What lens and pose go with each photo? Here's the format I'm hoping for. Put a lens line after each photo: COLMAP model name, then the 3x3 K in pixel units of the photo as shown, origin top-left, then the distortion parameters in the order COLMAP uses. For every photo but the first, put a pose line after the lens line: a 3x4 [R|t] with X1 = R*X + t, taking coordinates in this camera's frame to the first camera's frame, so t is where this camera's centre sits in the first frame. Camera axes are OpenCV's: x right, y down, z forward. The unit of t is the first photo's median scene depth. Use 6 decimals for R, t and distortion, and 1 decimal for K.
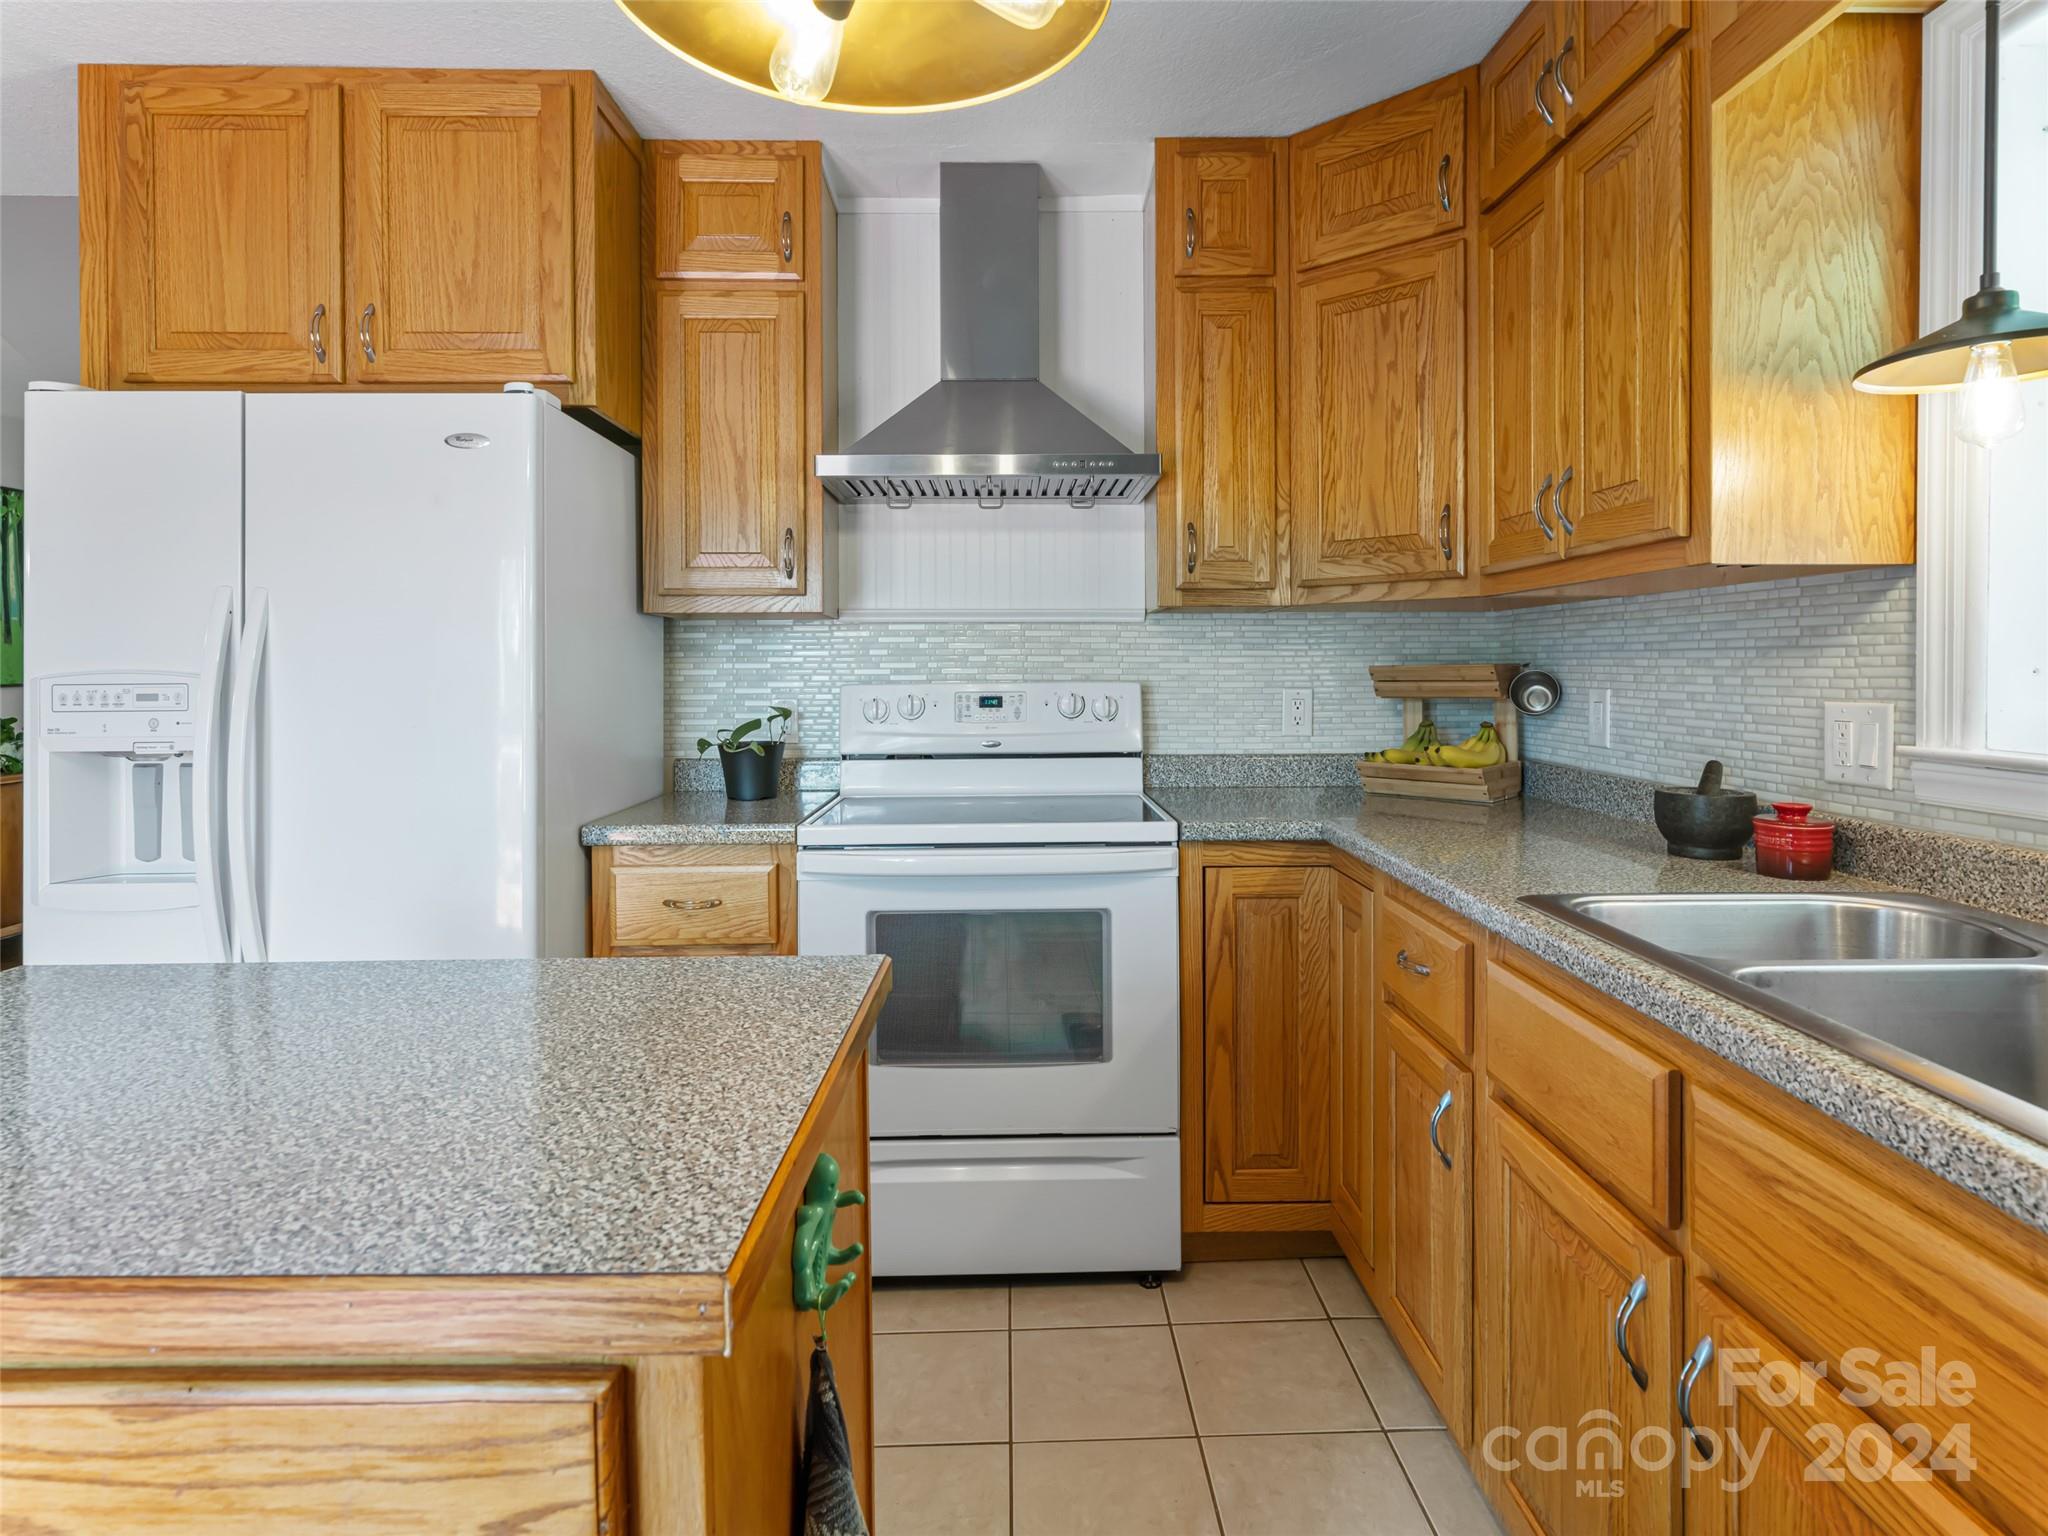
lens RADIAL K [[1079.0, 0, 990.1], [0, 1079.0, 683.4], [0, 0, 1]] dist [0.000741, -0.001097]
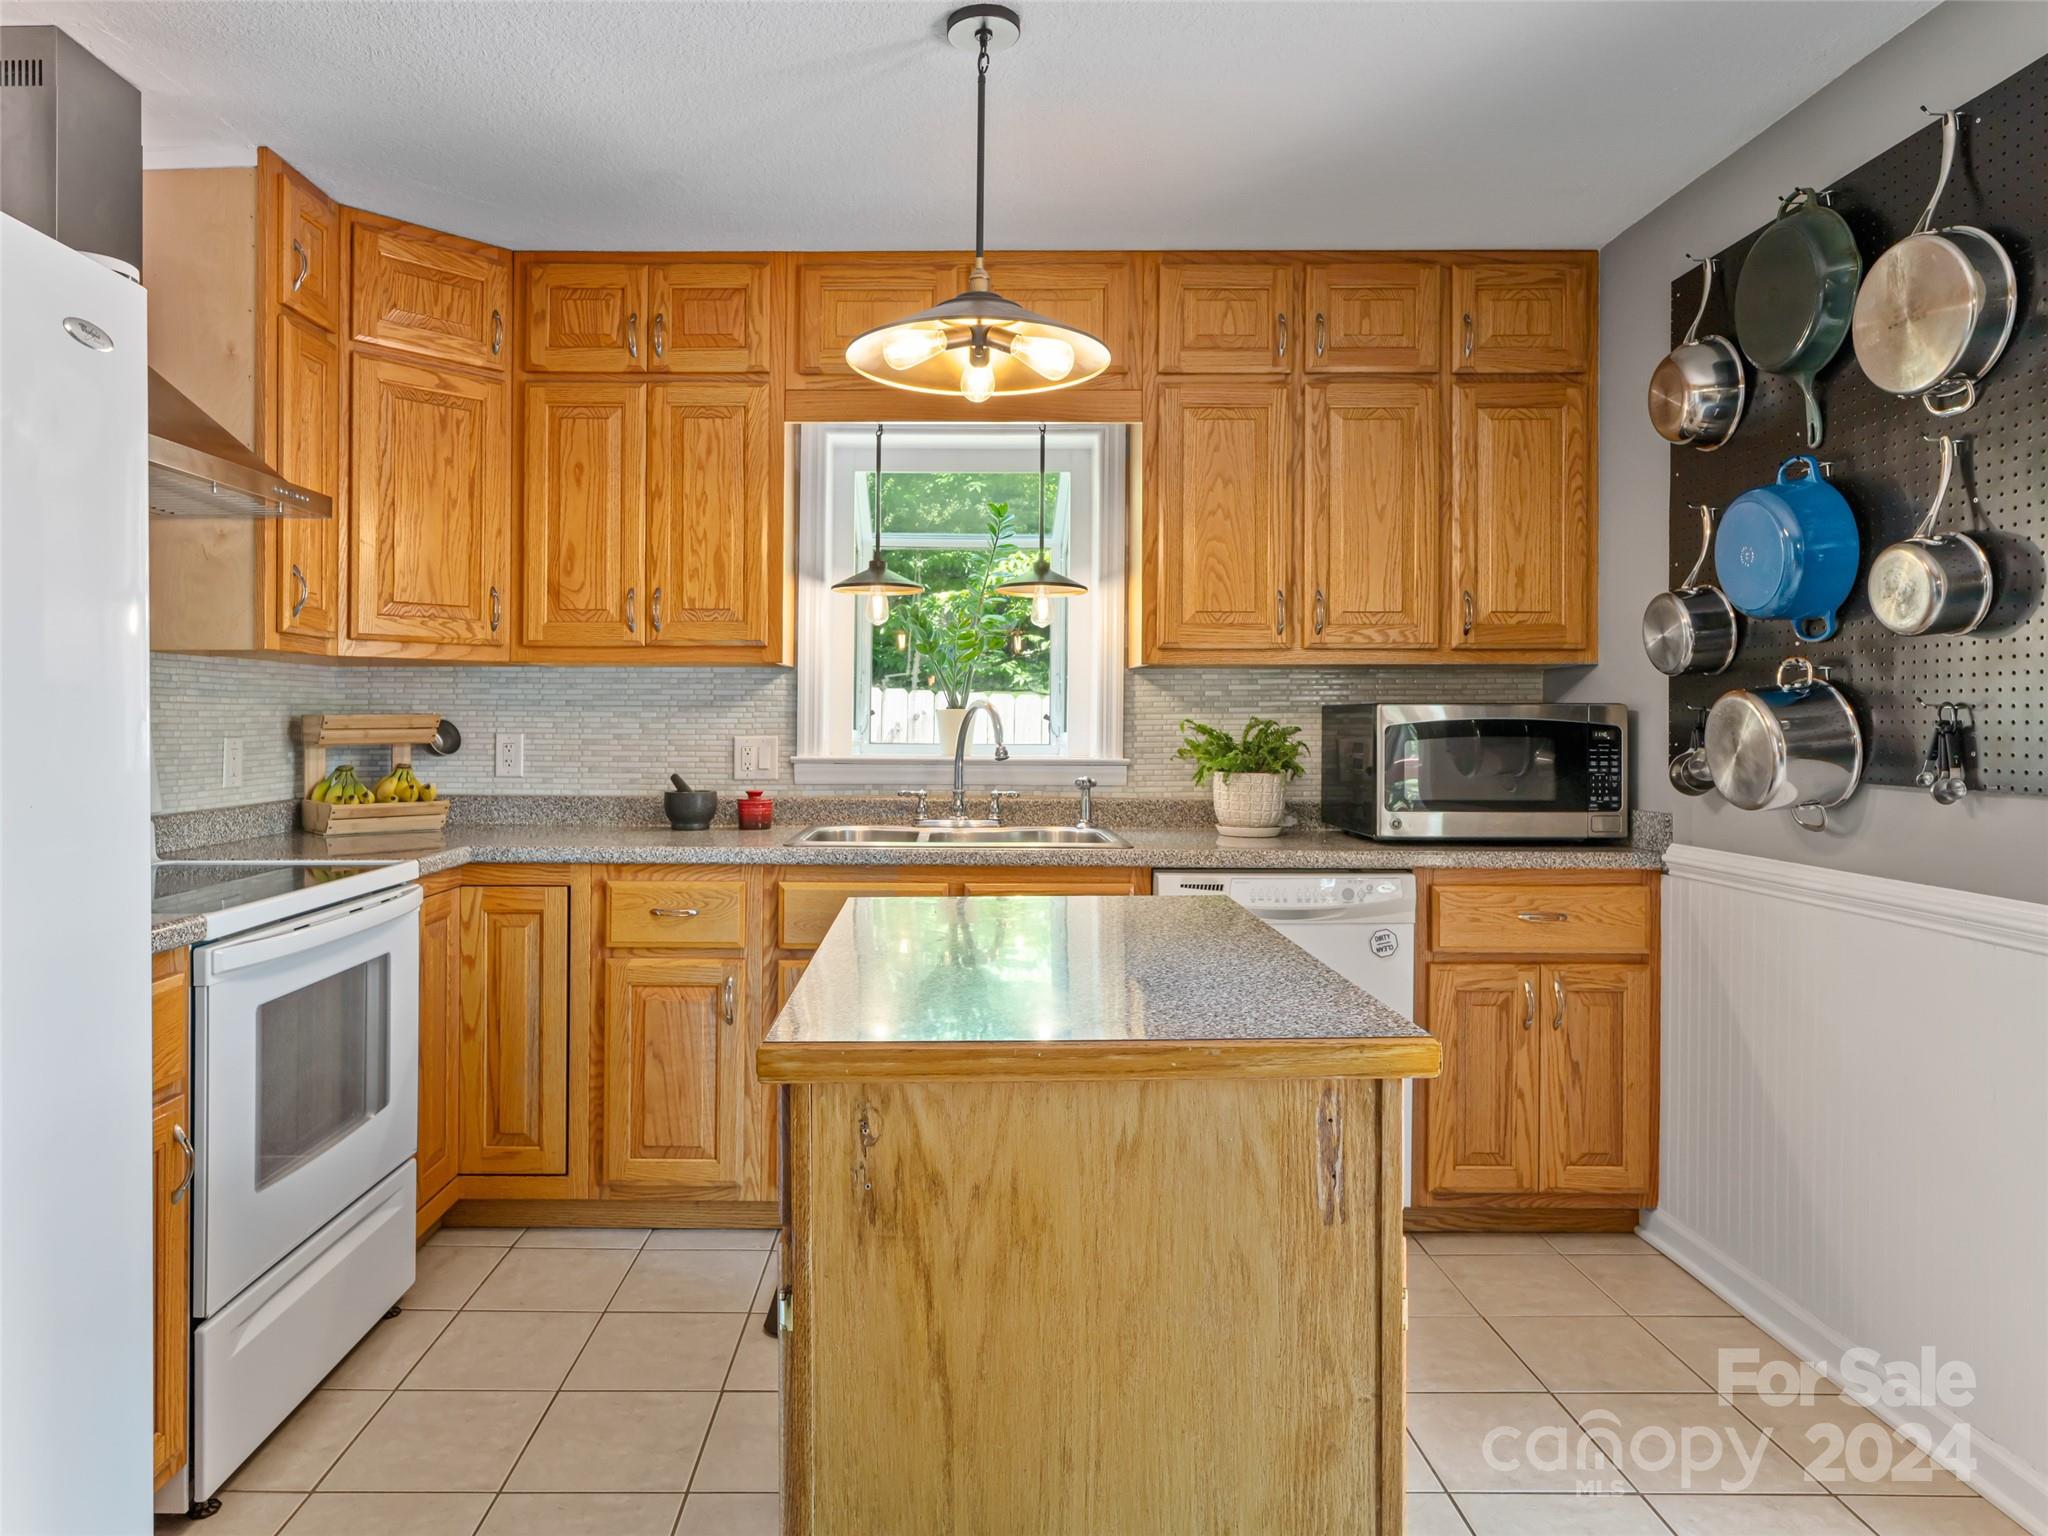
lens RADIAL K [[1254.6, 0, 975.2], [0, 1254.6, 718.5], [0, 0, 1]] dist [-0.002431, 0.004628]
pose [[0.019834, 0.004241, 0.999794, -0.993621], [0.012266, 0.999915, -0.004485, 0.000746], [-0.999728, 0.012352, 0.019780, 0.402505]]
